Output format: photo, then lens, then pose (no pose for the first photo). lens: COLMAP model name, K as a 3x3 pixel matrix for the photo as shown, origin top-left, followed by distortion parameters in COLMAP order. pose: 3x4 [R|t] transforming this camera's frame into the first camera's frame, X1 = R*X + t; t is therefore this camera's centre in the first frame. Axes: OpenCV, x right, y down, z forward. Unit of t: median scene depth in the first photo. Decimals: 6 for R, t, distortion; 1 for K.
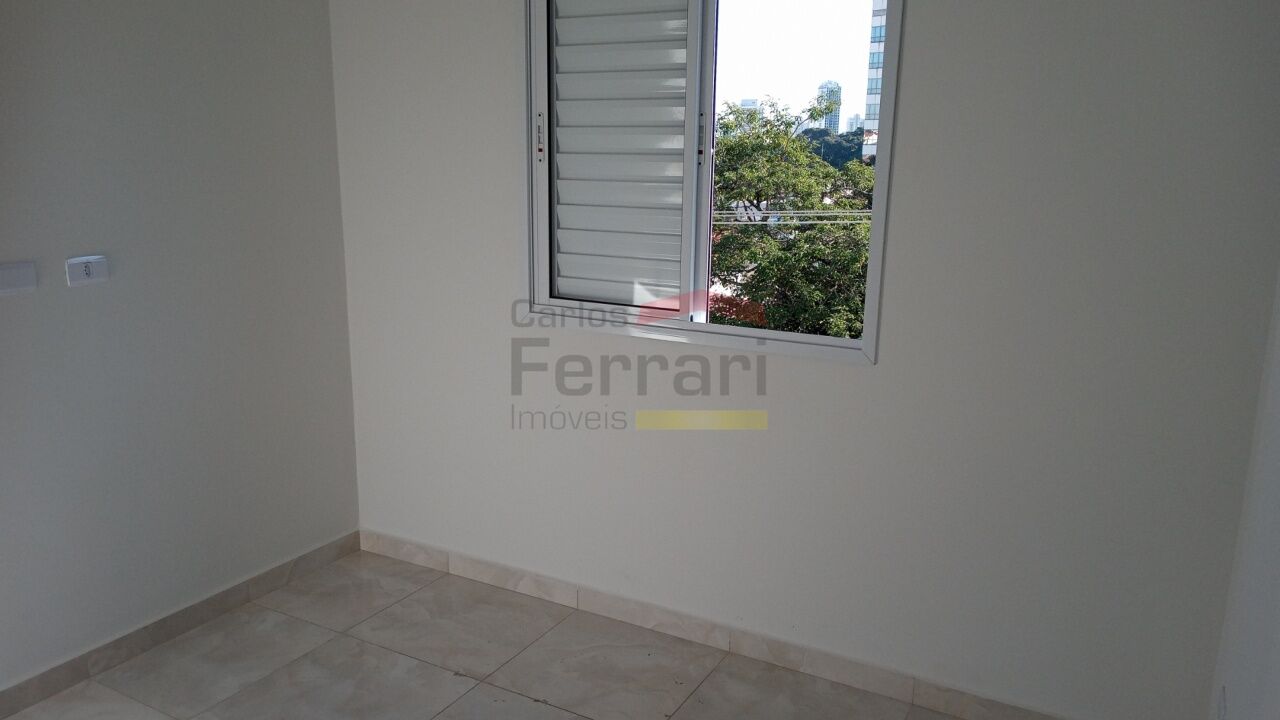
lens RADIAL K [[976.3, 0, 640.0], [0, 976.3, 360.0], [0, 0, 1]] dist [0.166681, -0.230277]
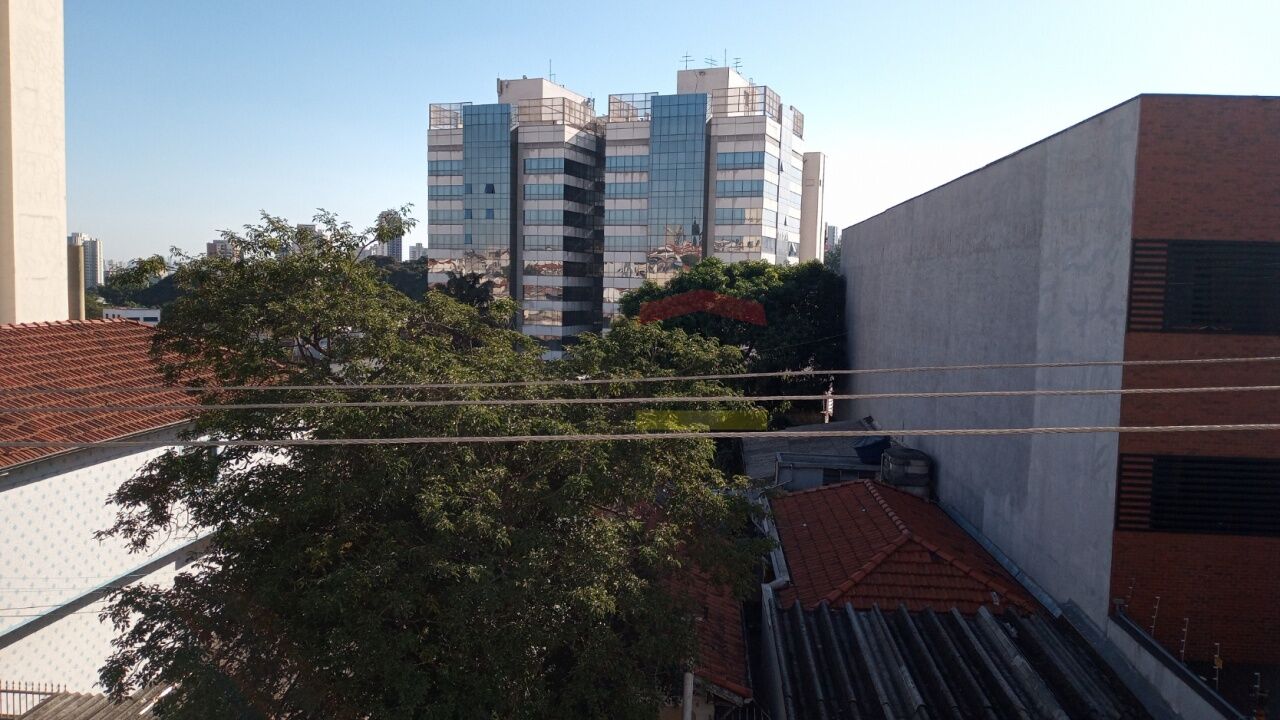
lens RADIAL K [[976.3, 0, 640.0], [0, 976.3, 360.0], [0, 0, 1]] dist [0.166681, -0.230277]
pose [[0.908976, -0.025186, 0.416087, 0.025048], [0.077191, 0.991080, -0.108640, -0.038122], [-0.409639, 0.130869, 0.902812, 0.176968]]
